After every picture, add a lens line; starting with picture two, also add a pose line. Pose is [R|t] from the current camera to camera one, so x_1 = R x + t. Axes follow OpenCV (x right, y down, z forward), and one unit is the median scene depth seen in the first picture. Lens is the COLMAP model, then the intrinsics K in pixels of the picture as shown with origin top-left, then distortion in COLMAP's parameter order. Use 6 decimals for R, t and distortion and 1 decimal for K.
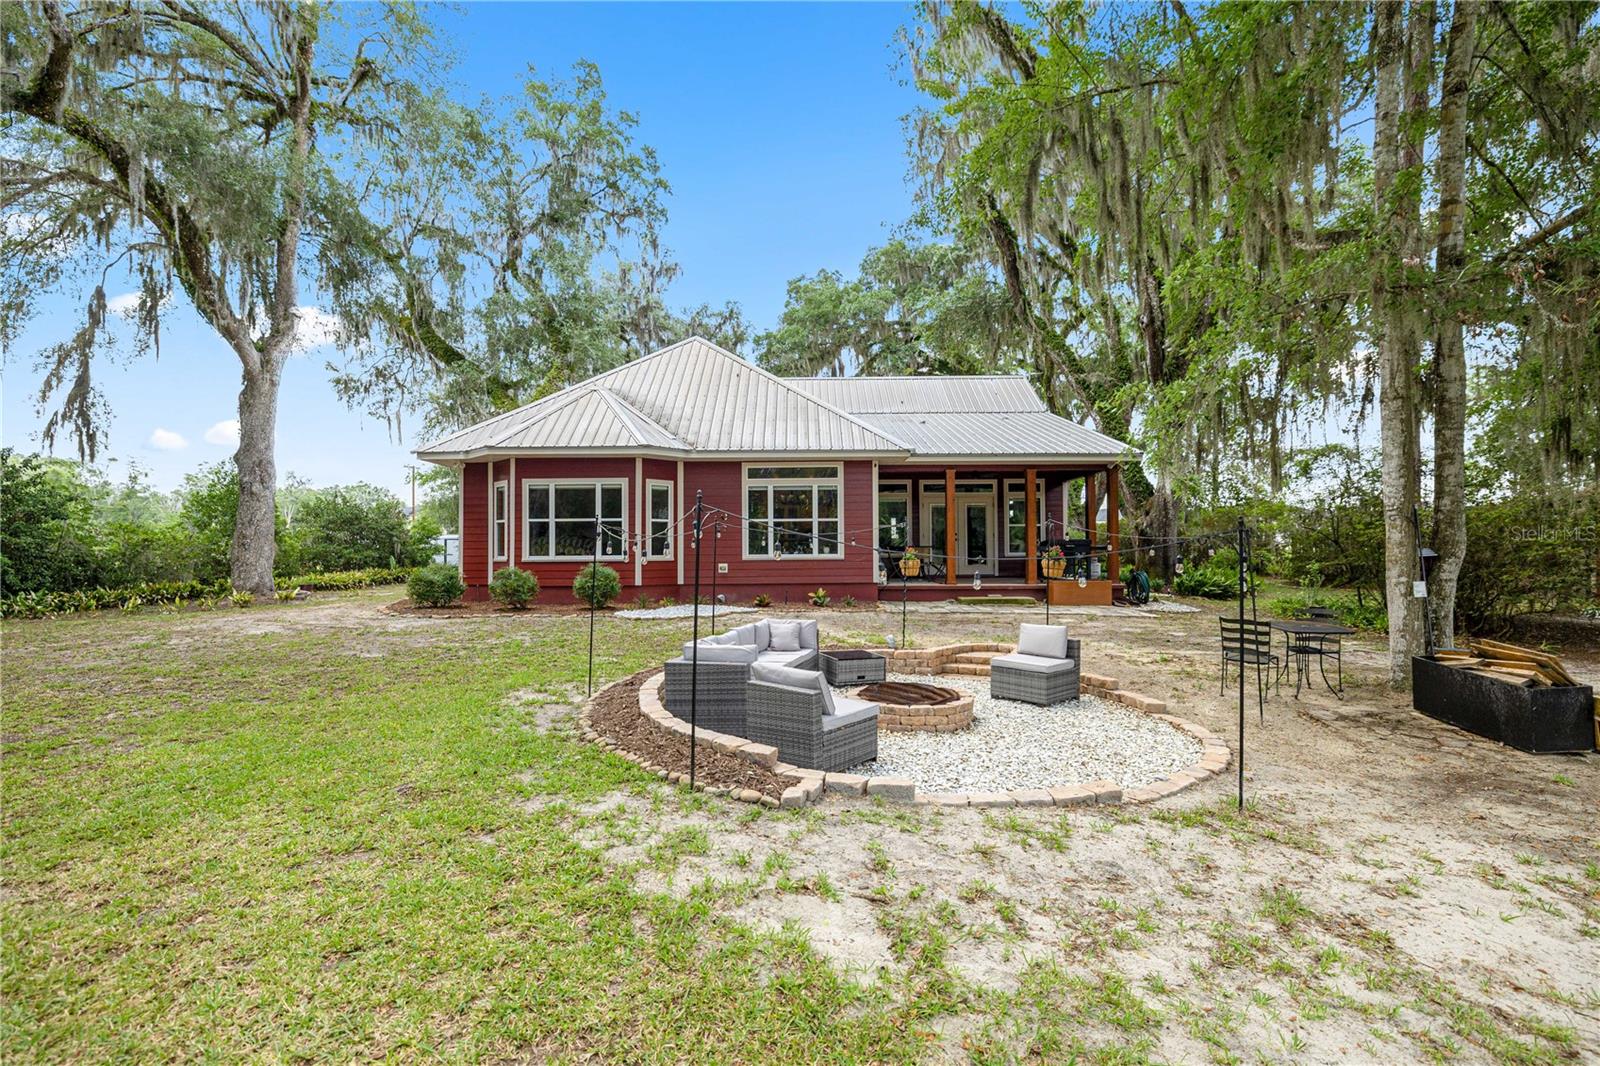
lens RADIAL K [[744.9, 0, 796.9], [0, 744.9, 520.4], [0, 0, 1]] dist [0.013419, 0.000160]
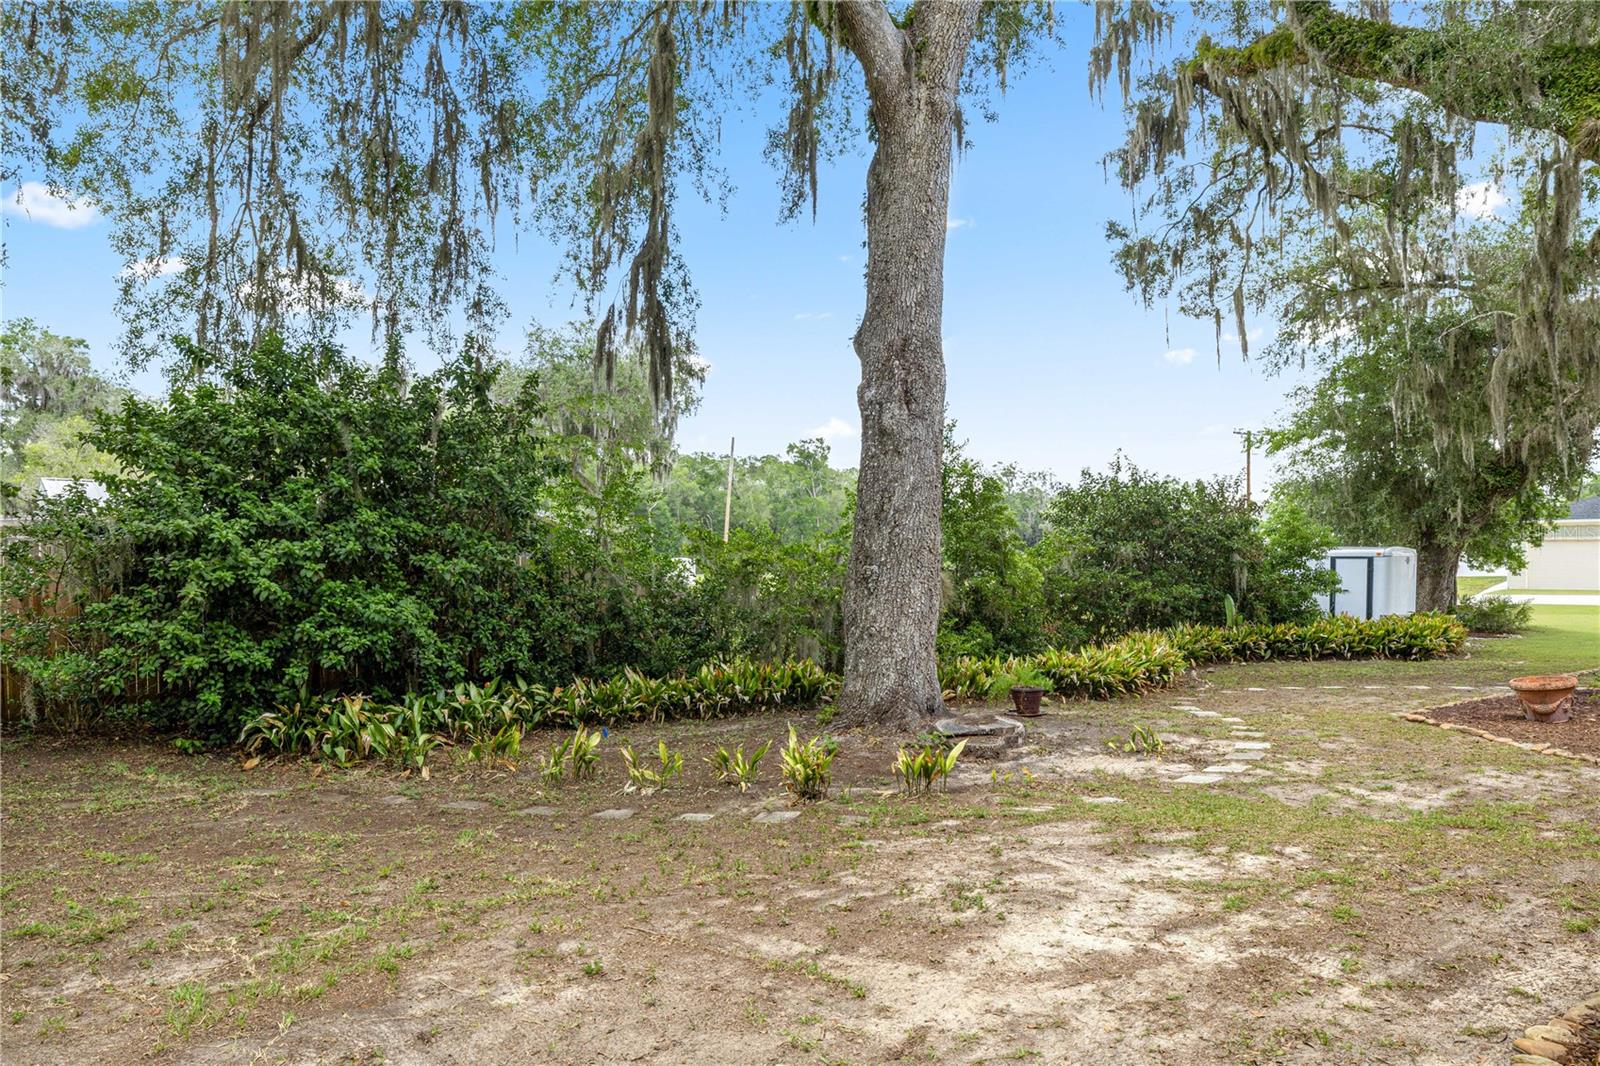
lens RADIAL K [[1009.1, 0, 777.5], [0, 1009.1, 598.8], [0, 0, 1]] dist [0.002851, 0.000622]
pose [[0.626471, 0.033827, -0.778710, -0.507977], [0.020756, 0.997979, 0.060051, 0.015658], [0.779168, -0.053783, 0.624503, 0.870449]]
